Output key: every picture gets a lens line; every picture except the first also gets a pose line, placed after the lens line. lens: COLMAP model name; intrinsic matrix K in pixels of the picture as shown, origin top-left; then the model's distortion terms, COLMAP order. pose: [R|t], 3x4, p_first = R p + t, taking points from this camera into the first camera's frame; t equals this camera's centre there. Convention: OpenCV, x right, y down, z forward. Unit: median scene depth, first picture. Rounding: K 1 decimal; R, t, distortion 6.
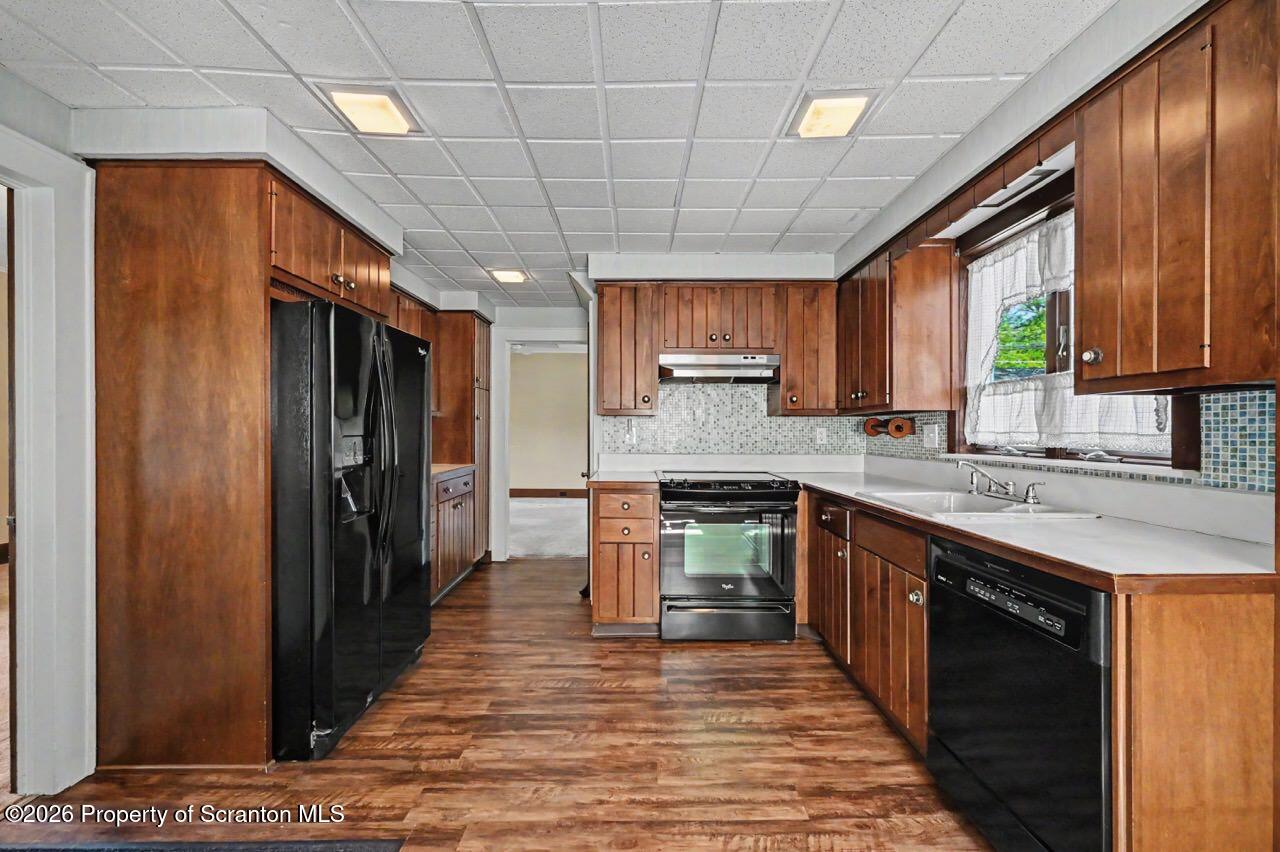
lens RADIAL K [[506.1, 0, 639.3], [0, 506.1, 432.3], [0, 0, 1]] dist [0.003268, 0.000116]
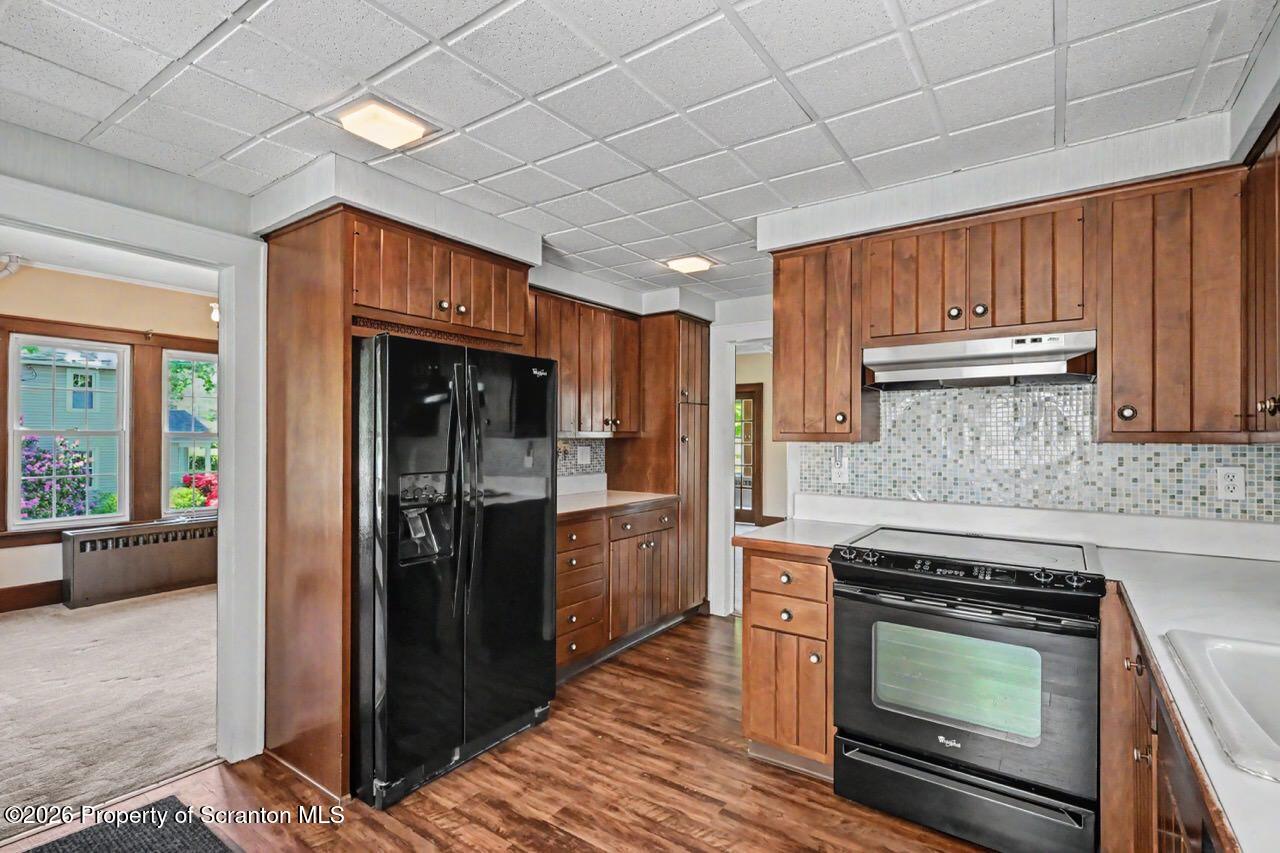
lens RADIAL K [[600.6, 0, 640.7], [0, 600.6, 435.8], [0, 0, 1]] dist [0.000738, -0.000097]
pose [[0.814830, 0.000024, -0.579699, 0.286558], [-0.005287, 0.999959, -0.007390, -0.039103], [0.579675, 0.009087, 0.814797, 0.232942]]
